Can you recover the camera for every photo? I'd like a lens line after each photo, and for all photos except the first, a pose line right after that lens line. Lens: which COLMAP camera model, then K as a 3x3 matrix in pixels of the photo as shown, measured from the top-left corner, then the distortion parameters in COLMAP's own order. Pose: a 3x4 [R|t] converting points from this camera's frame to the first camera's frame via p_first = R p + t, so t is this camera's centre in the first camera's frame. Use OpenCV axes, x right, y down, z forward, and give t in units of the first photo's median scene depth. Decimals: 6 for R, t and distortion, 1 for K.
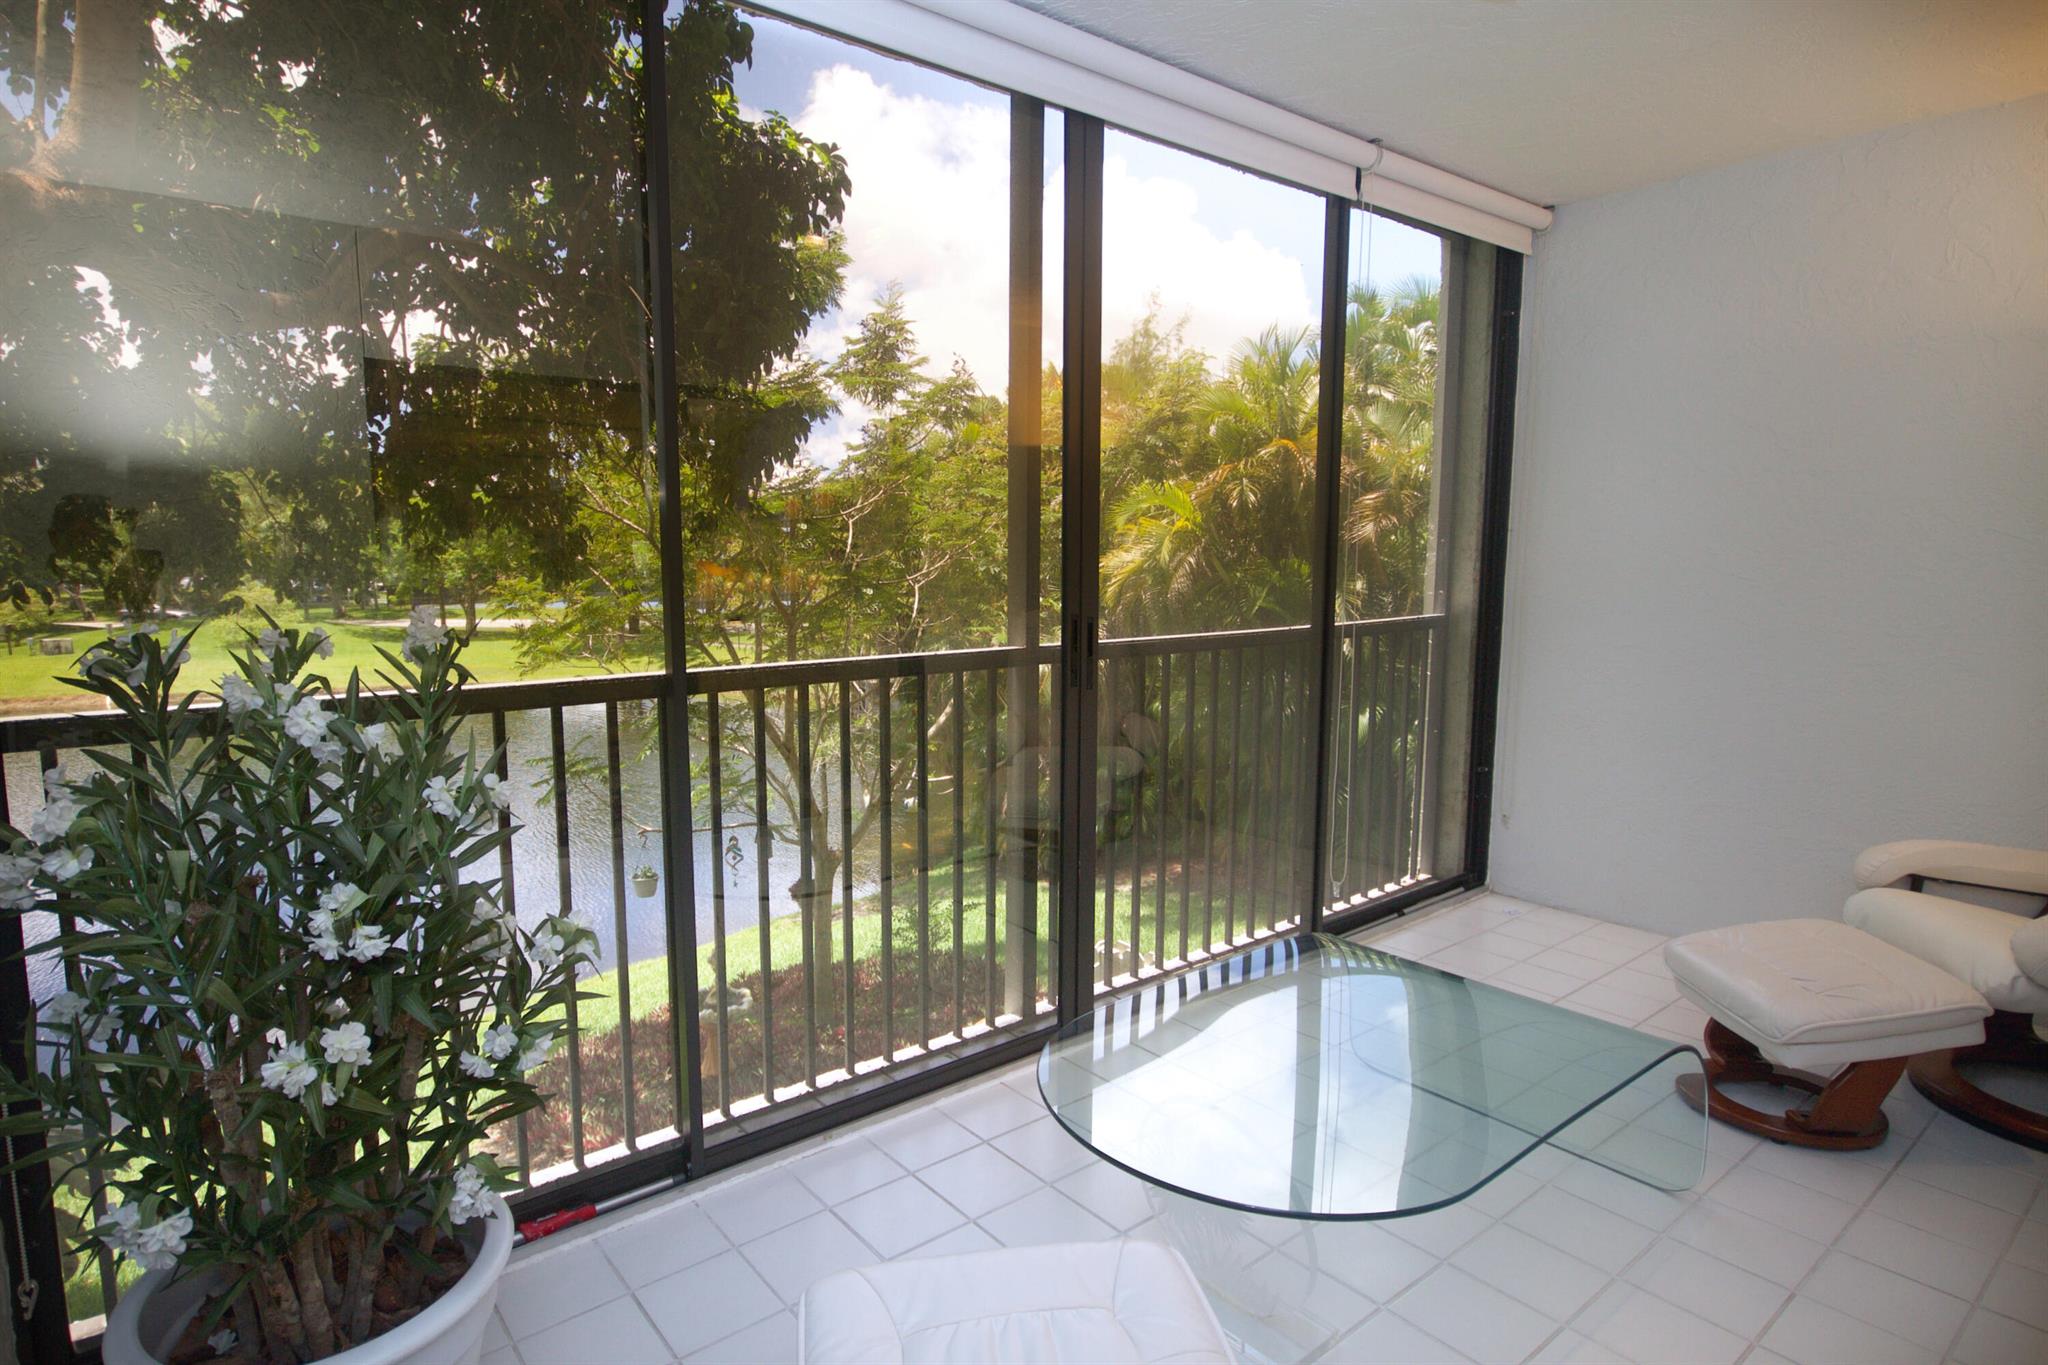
lens RADIAL K [[1071.9, 0, 945.8], [0, 1071.9, 689.2], [0, 0, 1]] dist [-0.000032, -0.001037]
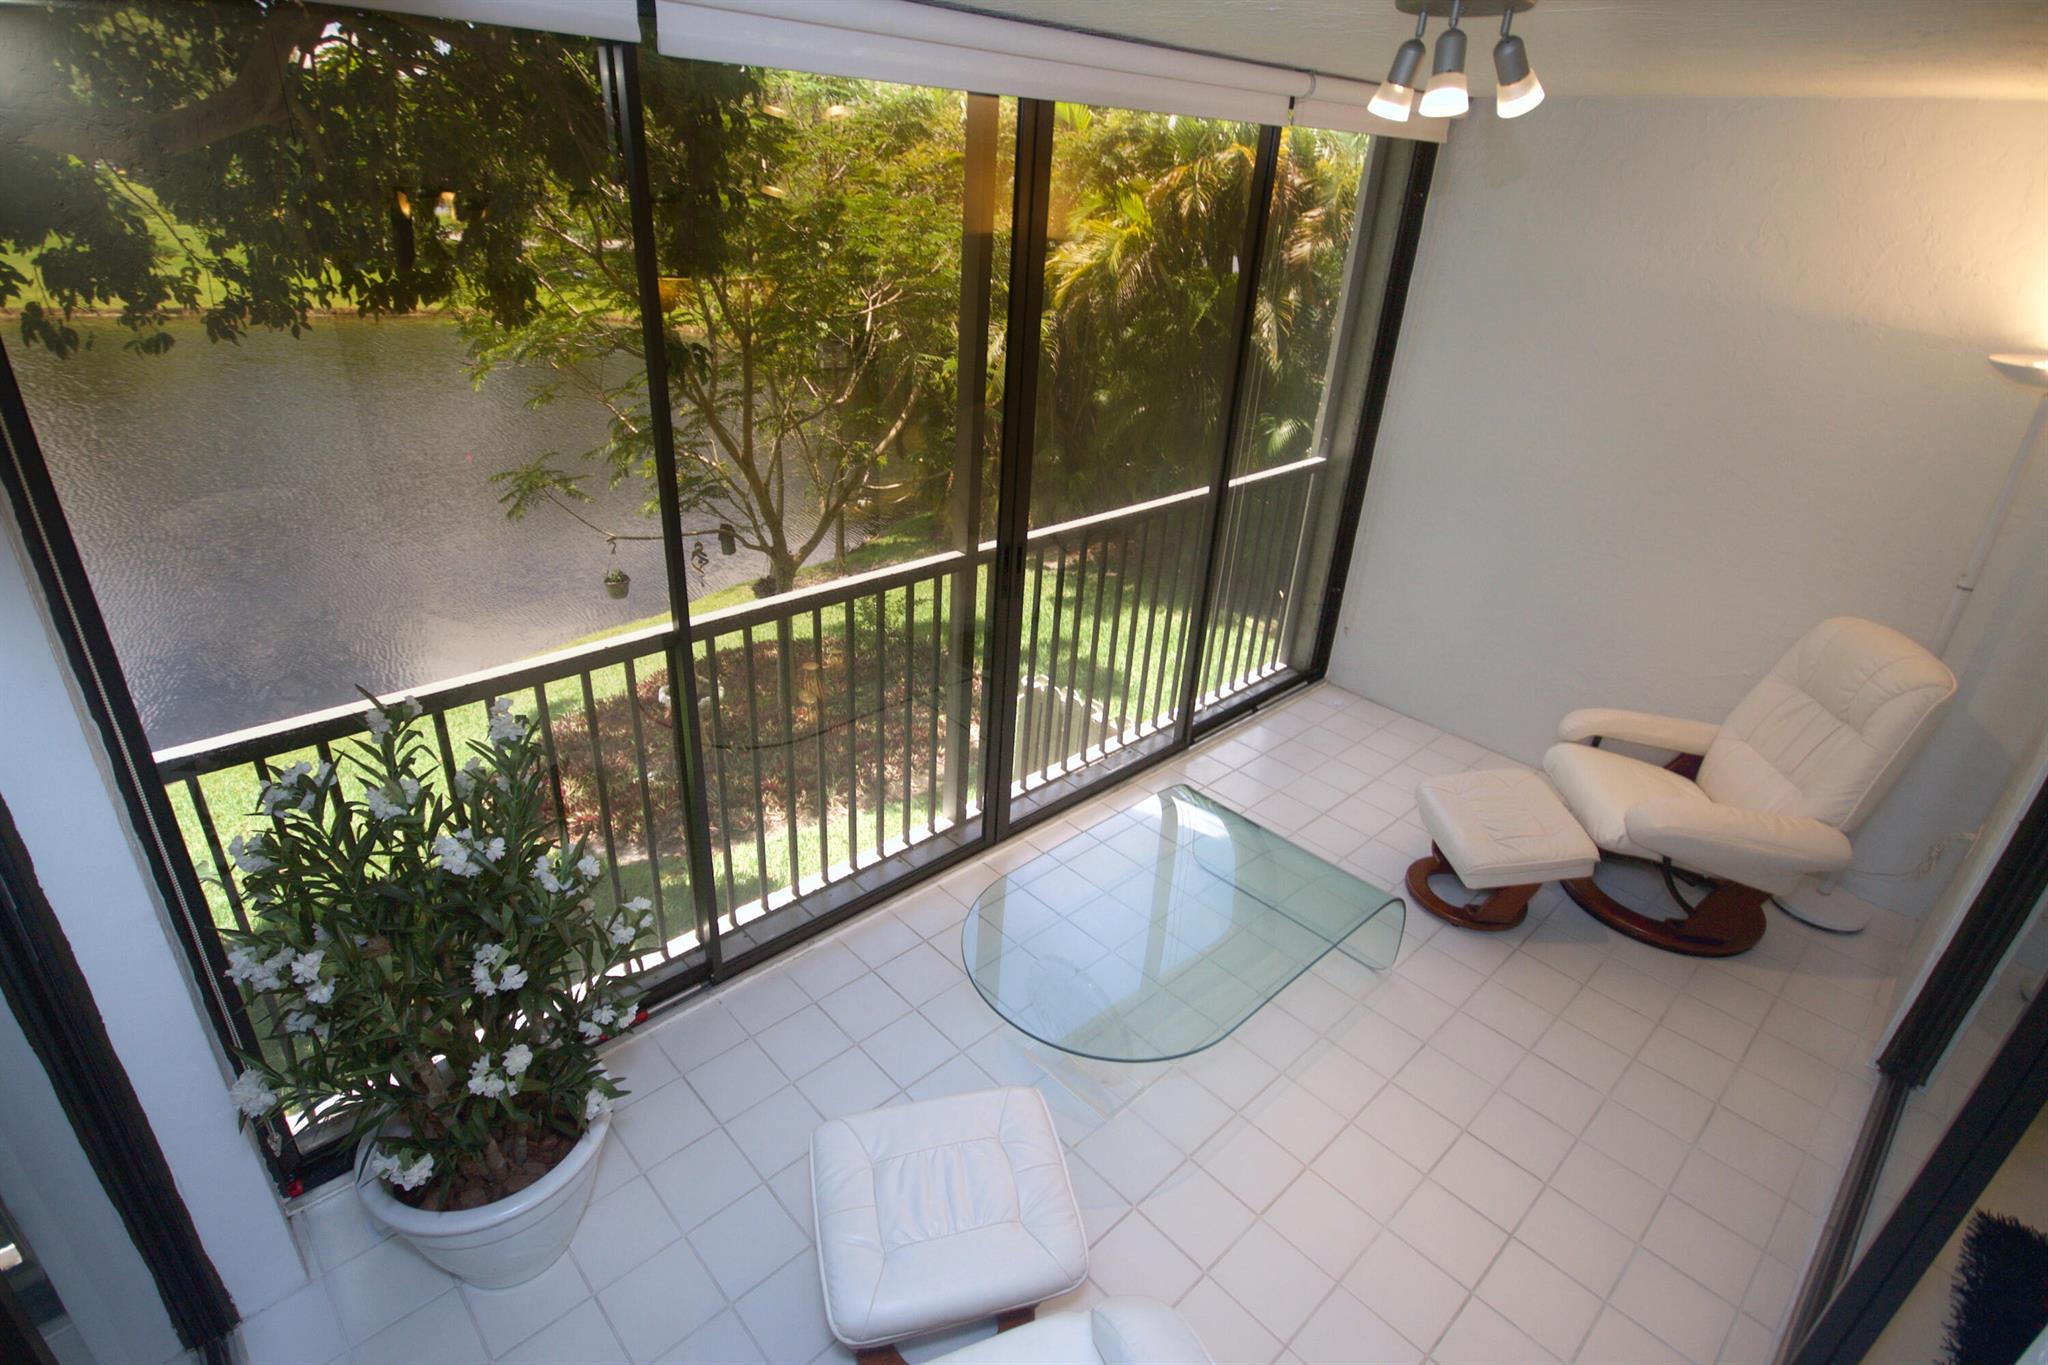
lens RADIAL K [[1000.7, 0, 1022.8], [0, 1000.7, 683.5], [0, 0, 1]] dist [0.001208, -0.001170]
pose [[0.991625, 0.009147, 0.128826, -0.005730], [-0.051099, 0.943878, 0.326317, -0.226865], [-0.118612, -0.330167, 0.936441, -0.090869]]
